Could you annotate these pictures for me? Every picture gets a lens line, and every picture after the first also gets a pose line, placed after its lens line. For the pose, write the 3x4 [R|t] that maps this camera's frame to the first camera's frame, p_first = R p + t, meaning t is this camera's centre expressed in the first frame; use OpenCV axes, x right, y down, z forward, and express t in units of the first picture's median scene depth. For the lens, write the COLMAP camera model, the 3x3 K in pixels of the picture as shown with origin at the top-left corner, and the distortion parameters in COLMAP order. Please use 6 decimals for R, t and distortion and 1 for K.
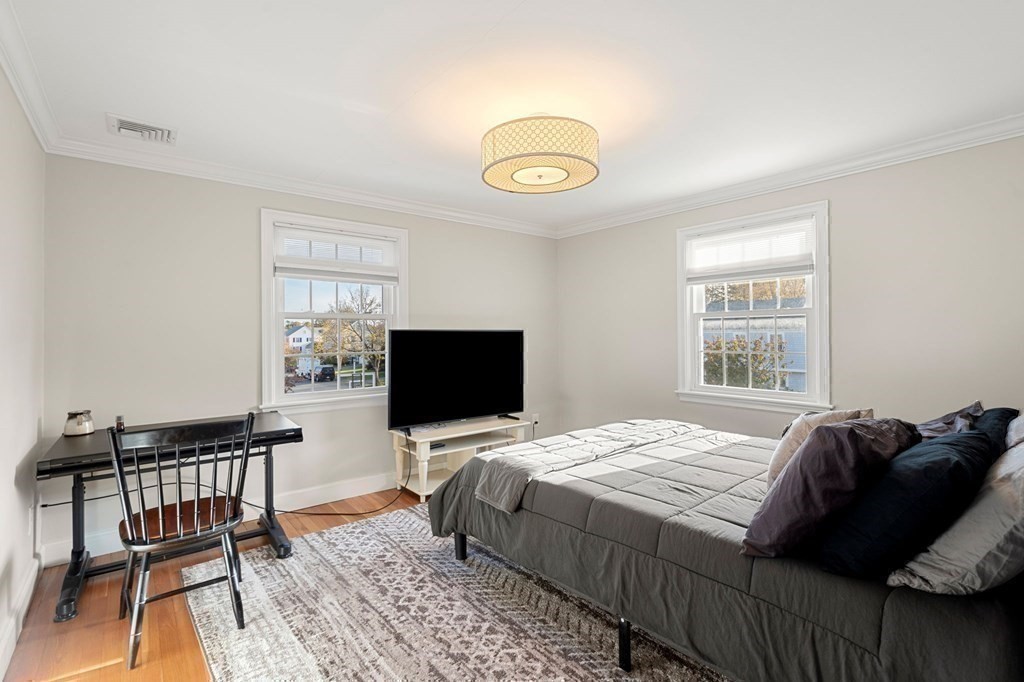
lens RADIAL K [[469.7, 0, 513.7], [0, 469.7, 335.2], [0, 0, 1]] dist [-0.003679, 0.000822]
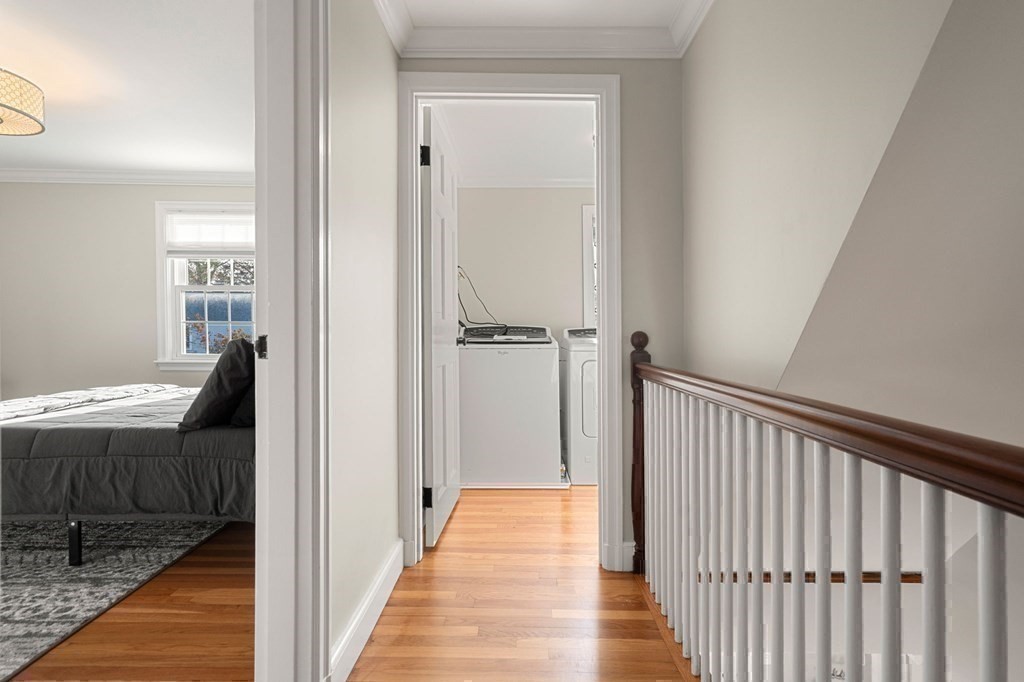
lens RADIAL K [[524.7, 0, 514.0], [0, 524.7, 336.9], [0, 0, 1]] dist [0.024575, -0.001222]
pose [[0.636797, -0.006101, 0.771008, -0.098965], [0.002232, 0.999979, 0.006069, 0.141102], [-0.771029, -0.002144, 0.636797, -0.742010]]
